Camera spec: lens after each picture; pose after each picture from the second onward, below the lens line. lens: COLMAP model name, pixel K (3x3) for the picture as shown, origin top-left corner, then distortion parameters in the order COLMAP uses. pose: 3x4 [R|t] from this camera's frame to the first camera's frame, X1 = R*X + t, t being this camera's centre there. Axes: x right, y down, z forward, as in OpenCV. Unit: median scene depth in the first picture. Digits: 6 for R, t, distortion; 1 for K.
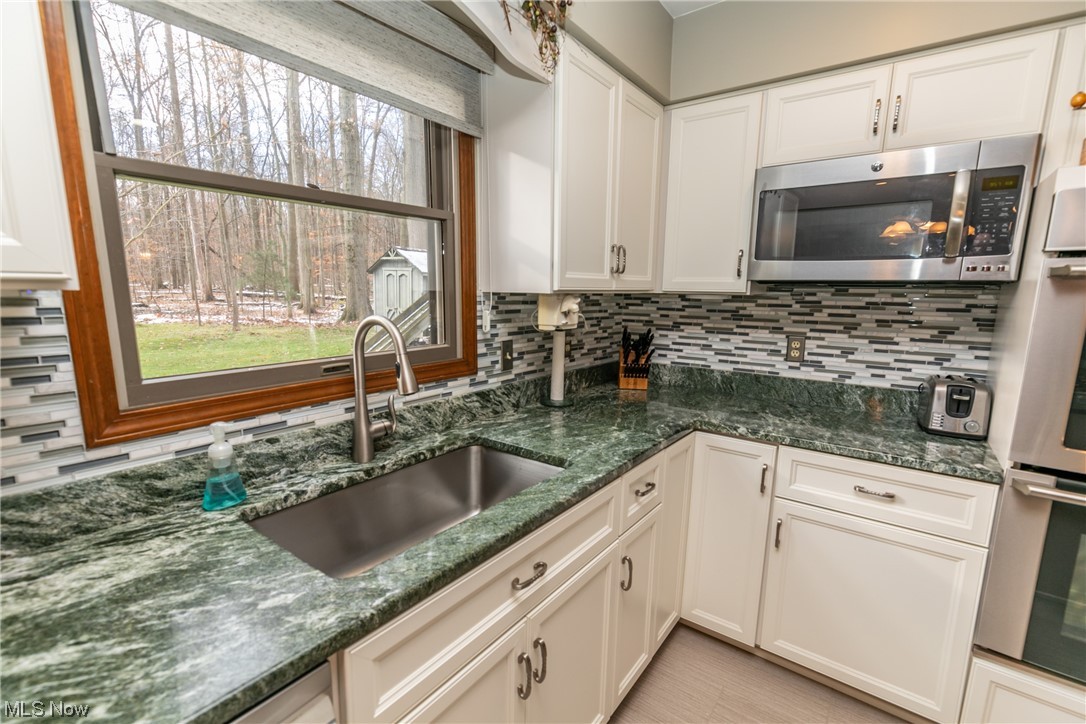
lens RADIAL K [[486.0, 0, 543.2], [0, 486.0, 365.6], [0, 0, 1]] dist [0.010633, -0.001980]
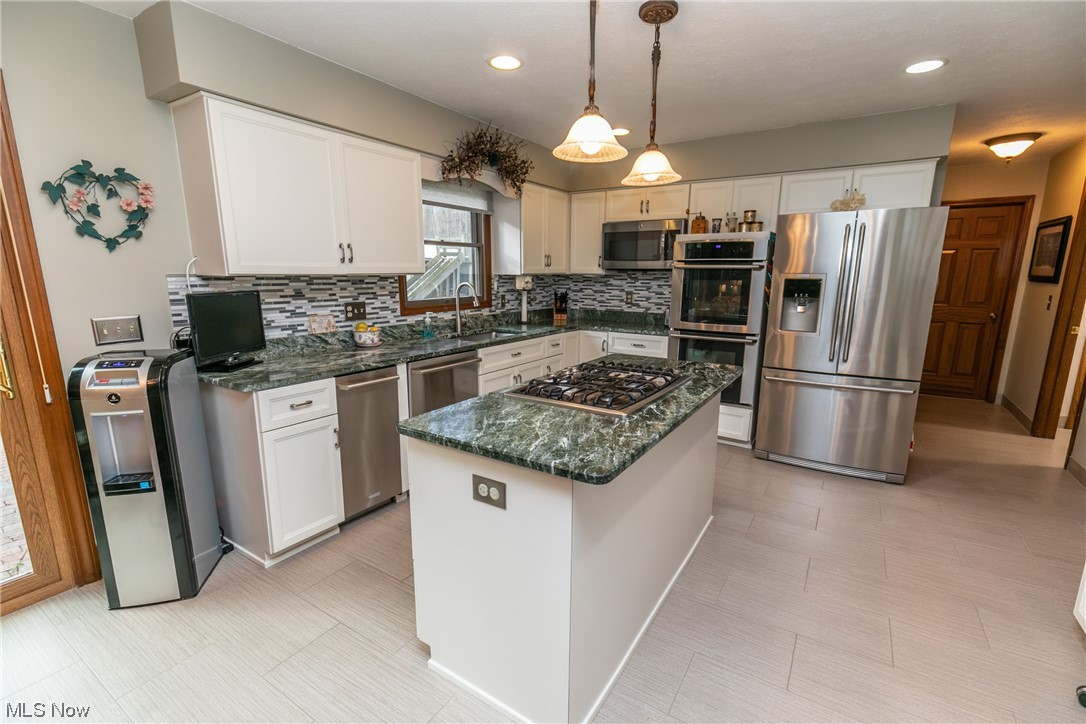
lens RADIAL K [[486.0, 0, 545.7], [0, 486.0, 365.9], [0, 0, 1]] dist [0.010633, -0.001980]
pose [[0.997876, -0.021447, 0.061515, -0.018105], [0.019159, 0.999111, 0.037552, 0.213715], [-0.062266, -0.036293, 0.997399, -1.422167]]
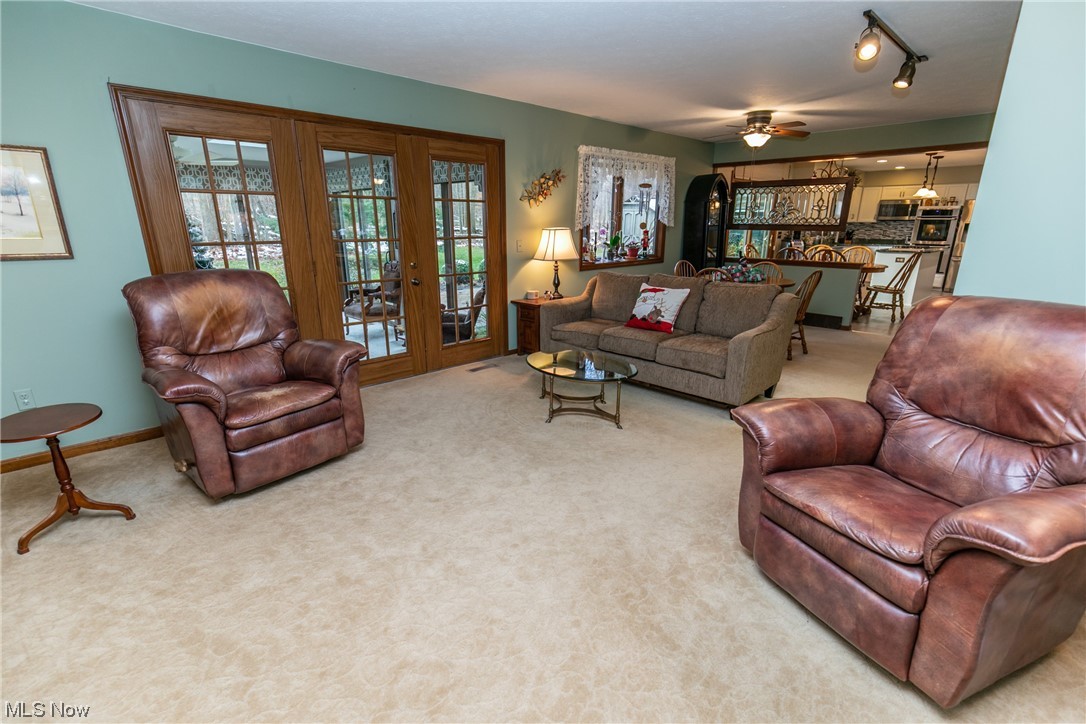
lens RADIAL K [[486.0, 0, 550.2], [0, 486.0, 363.0], [0, 0, 1]] dist [0.010633, -0.001980]
pose [[0.982619, 0.047044, -0.179576, -2.260155], [-0.024091, 0.991492, 0.127917, 0.863681], [0.184066, -0.121368, 0.975392, -5.583478]]
